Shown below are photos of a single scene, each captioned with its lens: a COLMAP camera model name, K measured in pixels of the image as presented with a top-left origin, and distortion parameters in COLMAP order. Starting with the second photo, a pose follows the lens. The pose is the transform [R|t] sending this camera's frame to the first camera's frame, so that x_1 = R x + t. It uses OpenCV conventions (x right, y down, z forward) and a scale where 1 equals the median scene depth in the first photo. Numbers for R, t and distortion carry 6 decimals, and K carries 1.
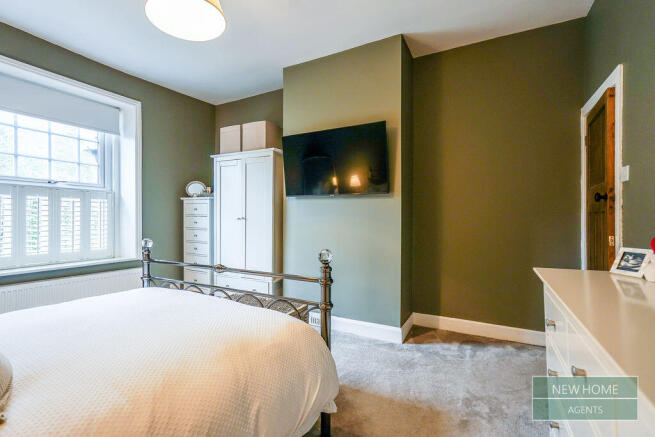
lens RADIAL K [[302.1, 0, 325.9], [0, 302.1, 218.1], [0, 0, 1]] dist [-0.000858, 0.000392]
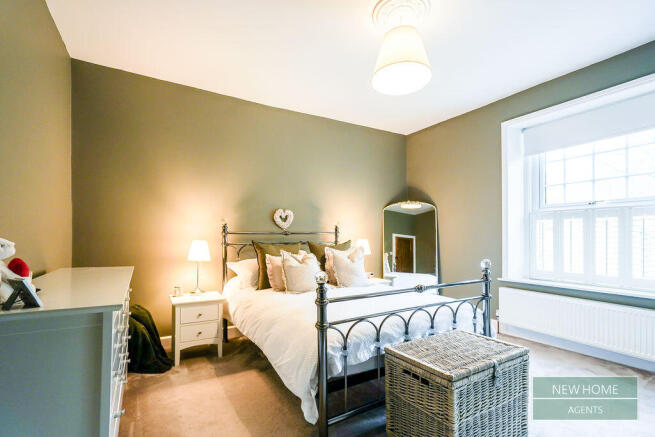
lens RADIAL K [[302.1, 0, 321.1], [0, 302.1, 237.8], [0, 0, 1]] dist [-0.000858, 0.000392]
pose [[-0.506789, -0.003697, -0.862062, 0.630402], [-0.000041, 0.999991, -0.004264, -0.001166], [0.862070, -0.002126, -0.506785, 1.126778]]
